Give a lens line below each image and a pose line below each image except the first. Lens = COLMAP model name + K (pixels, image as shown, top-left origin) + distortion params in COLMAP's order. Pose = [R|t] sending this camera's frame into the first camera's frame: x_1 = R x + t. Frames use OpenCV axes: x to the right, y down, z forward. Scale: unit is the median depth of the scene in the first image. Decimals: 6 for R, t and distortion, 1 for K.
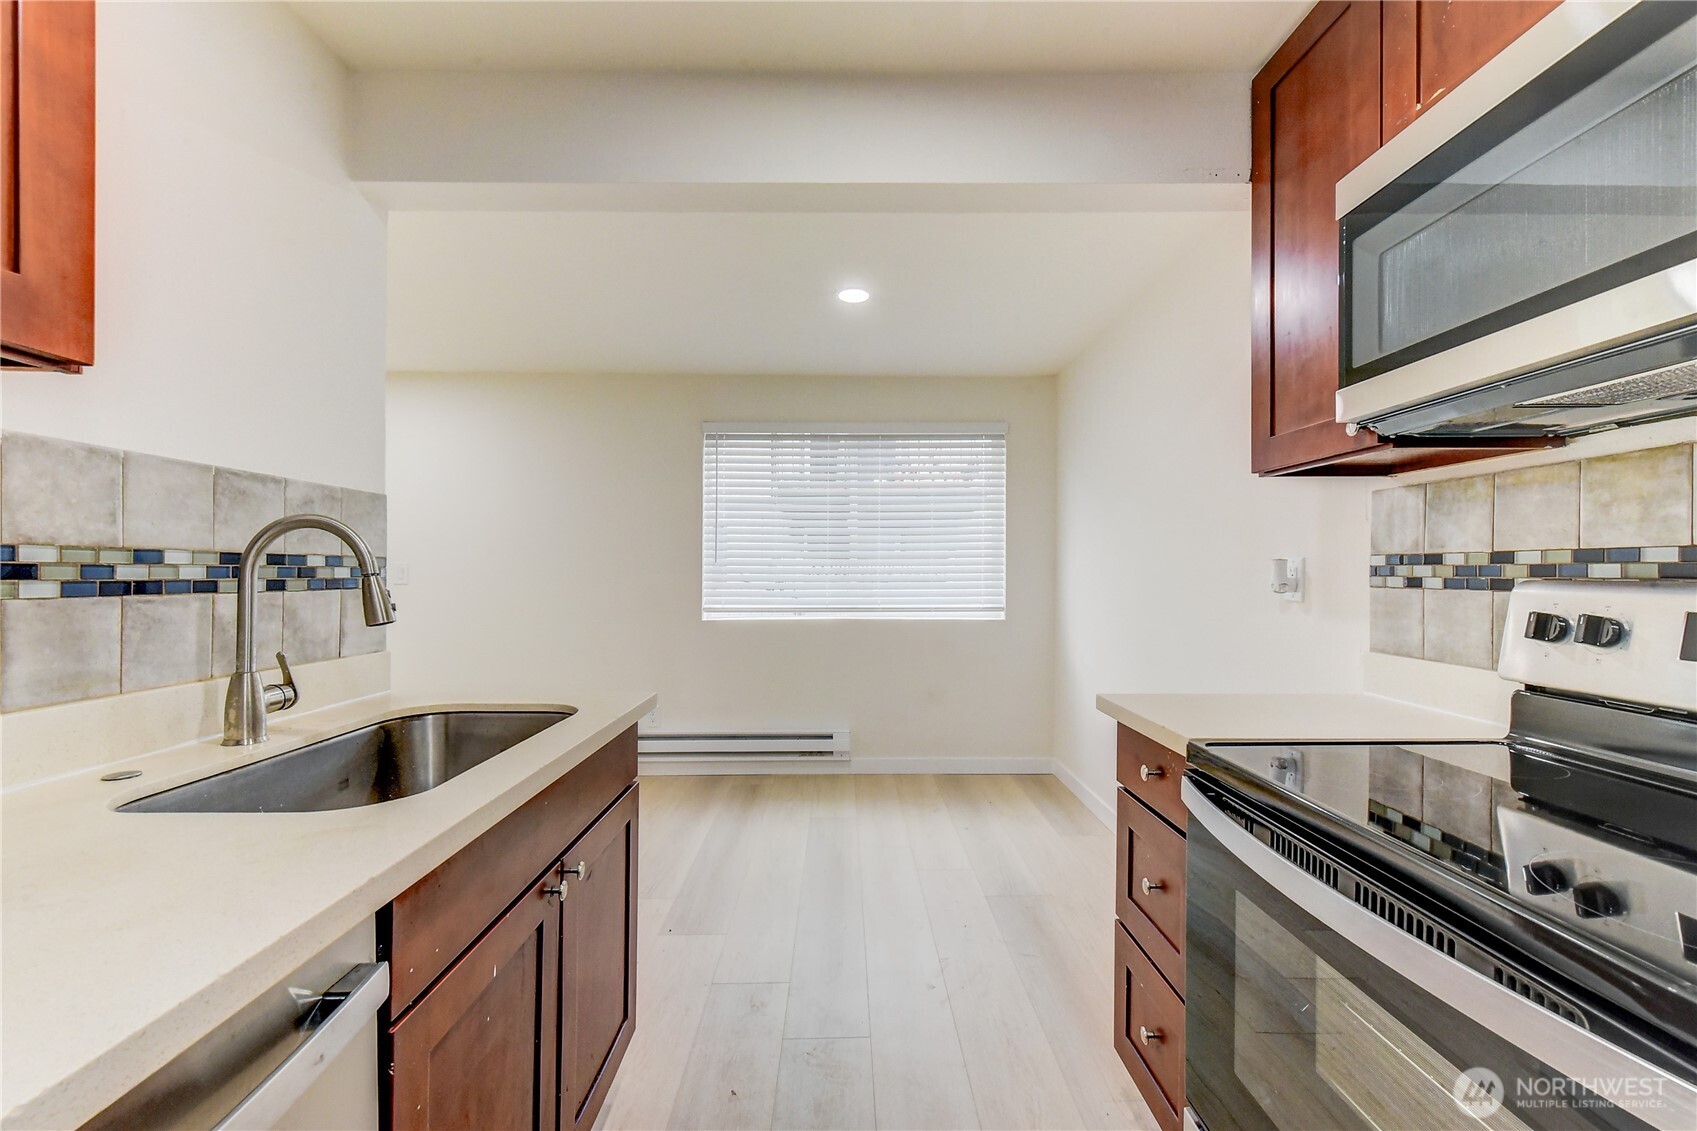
lens RADIAL K [[699.7, 0, 852.7], [0, 699.7, 595.9], [0, 0, 1]] dist [-0.001476, 0.000811]
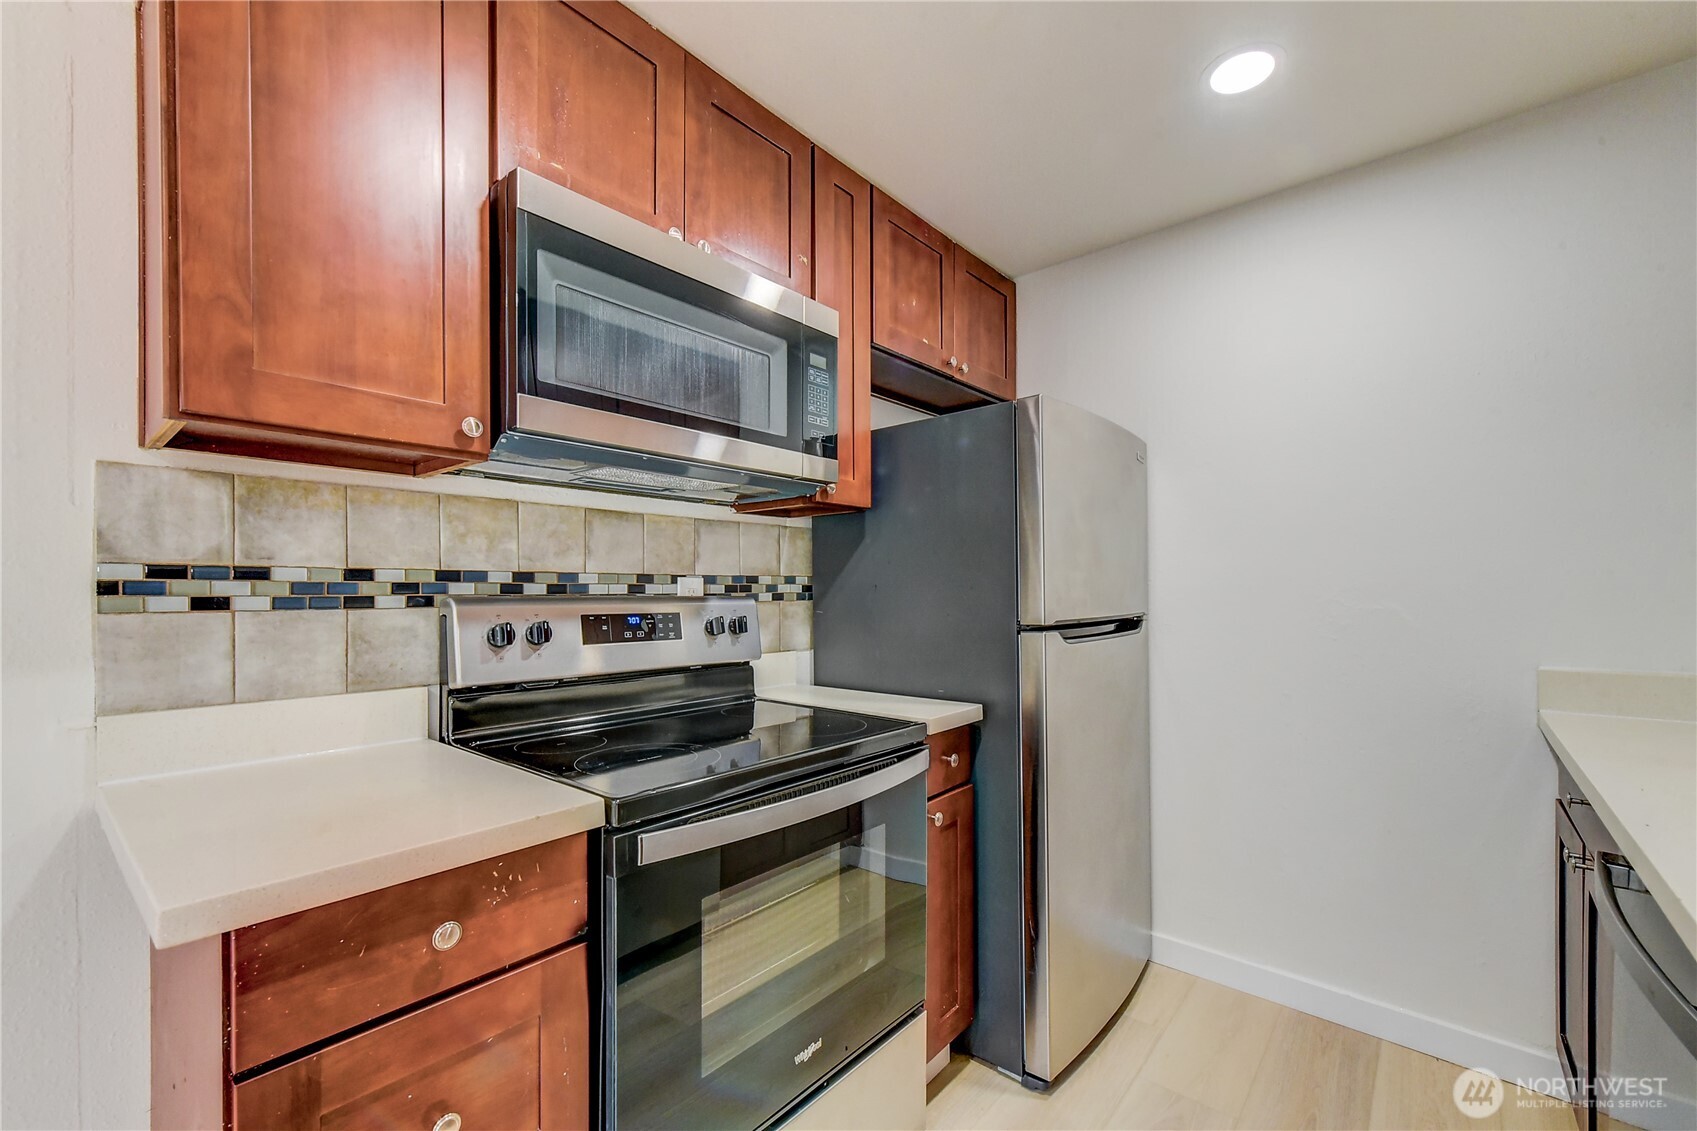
lens RADIAL K [[699.7, 0, 849.2], [0, 699.7, 601.5], [0, 0, 1]] dist [-0.001476, 0.000811]
pose [[-0.754985, -0.011325, 0.655644, -0.227538], [0.022536, 0.998812, 0.043204, -0.044795], [-0.655354, 0.047394, -0.753833, 1.314573]]
